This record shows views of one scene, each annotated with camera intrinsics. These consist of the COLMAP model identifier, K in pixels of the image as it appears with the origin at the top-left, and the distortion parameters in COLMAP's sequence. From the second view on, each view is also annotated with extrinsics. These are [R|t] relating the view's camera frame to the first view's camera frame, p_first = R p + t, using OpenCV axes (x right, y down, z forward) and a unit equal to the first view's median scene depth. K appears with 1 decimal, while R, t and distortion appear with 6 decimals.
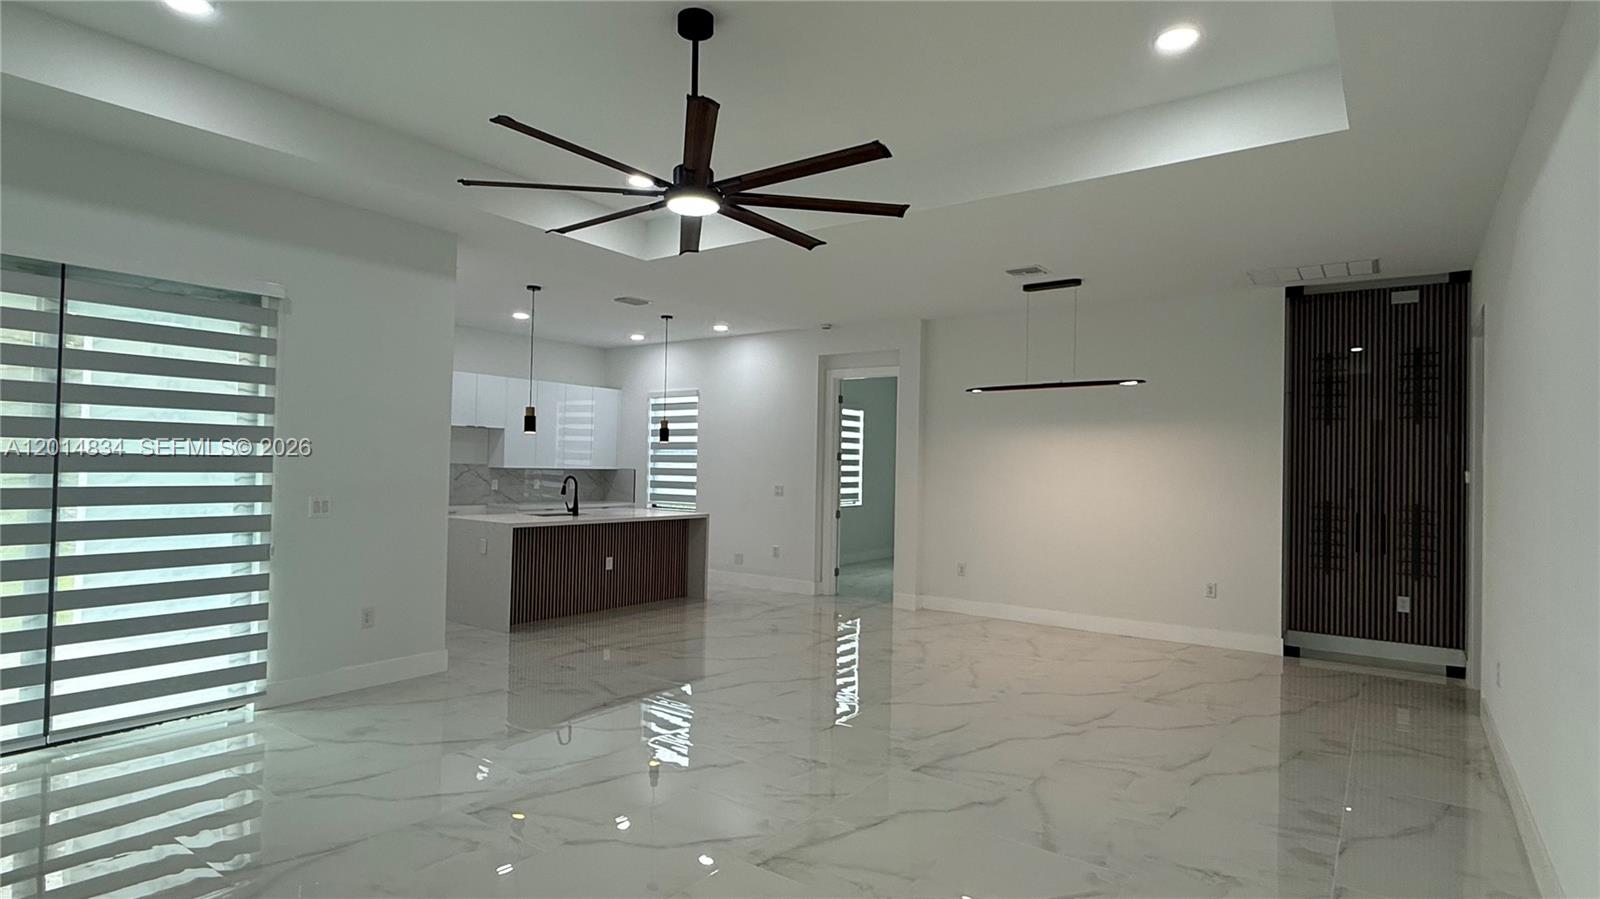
lens RADIAL K [[830.0, 0, 806.1], [0, 830.0, 451.9], [0, 0, 1]] dist [0.004472, 0.000174]
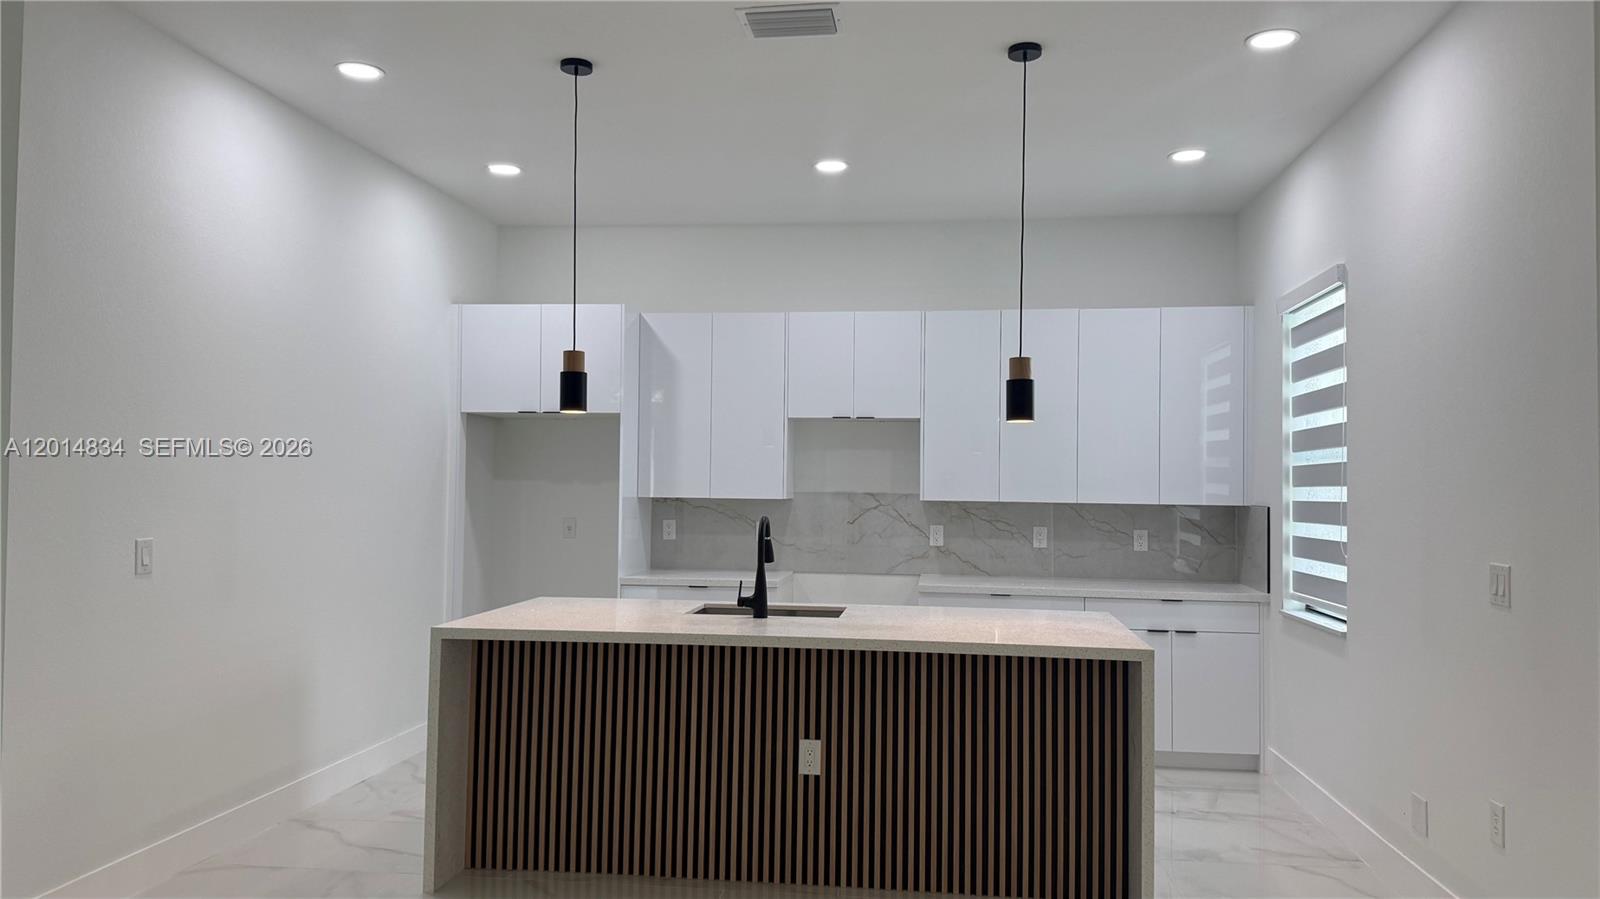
lens RADIAL K [[1111.7, 0, 803.9], [0, 1111.7, 444.9], [0, 0, 1]] dist [0.065637, -0.102301]
pose [[0.476875, -0.047881, -0.877666, 0.165748], [0.011266, 0.998766, -0.048366, 0.016927], [0.878899, 0.013177, 0.476826, 0.623534]]
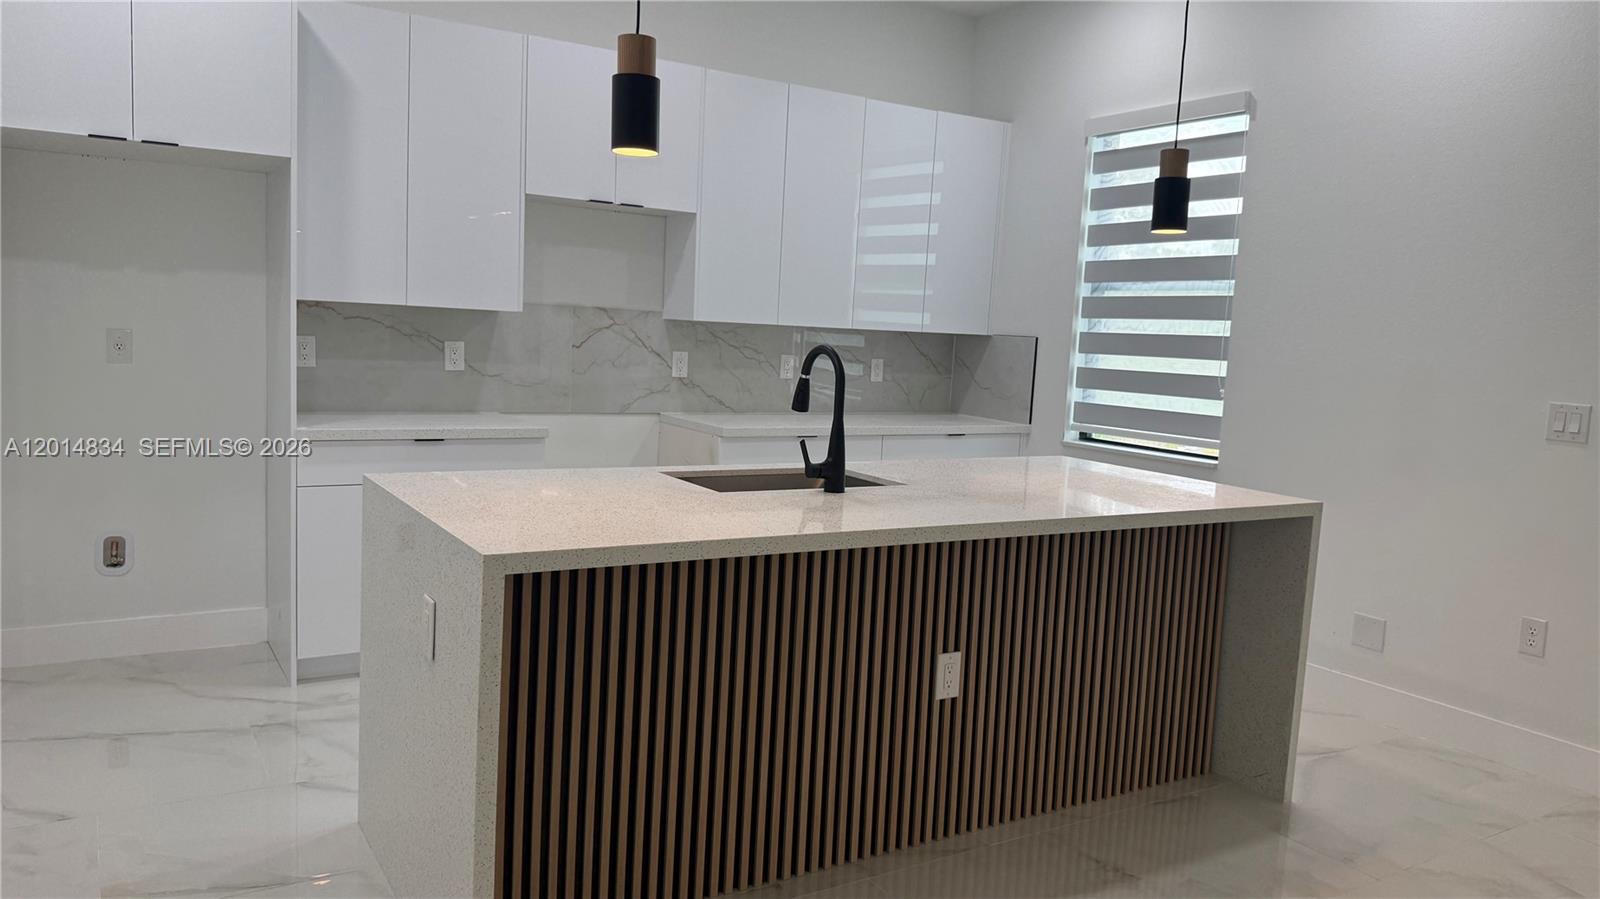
lens RADIAL K [[1111.7, 0, 792.4], [0, 1111.7, 461.9], [0, 0, 1]] dist [0.065637, -0.102301]
pose [[0.922949, 0.069785, -0.378542, -0.124410], [-0.022706, 0.991586, 0.127440, 0.016952], [0.384251, -0.109025, 0.916769, 0.537536]]
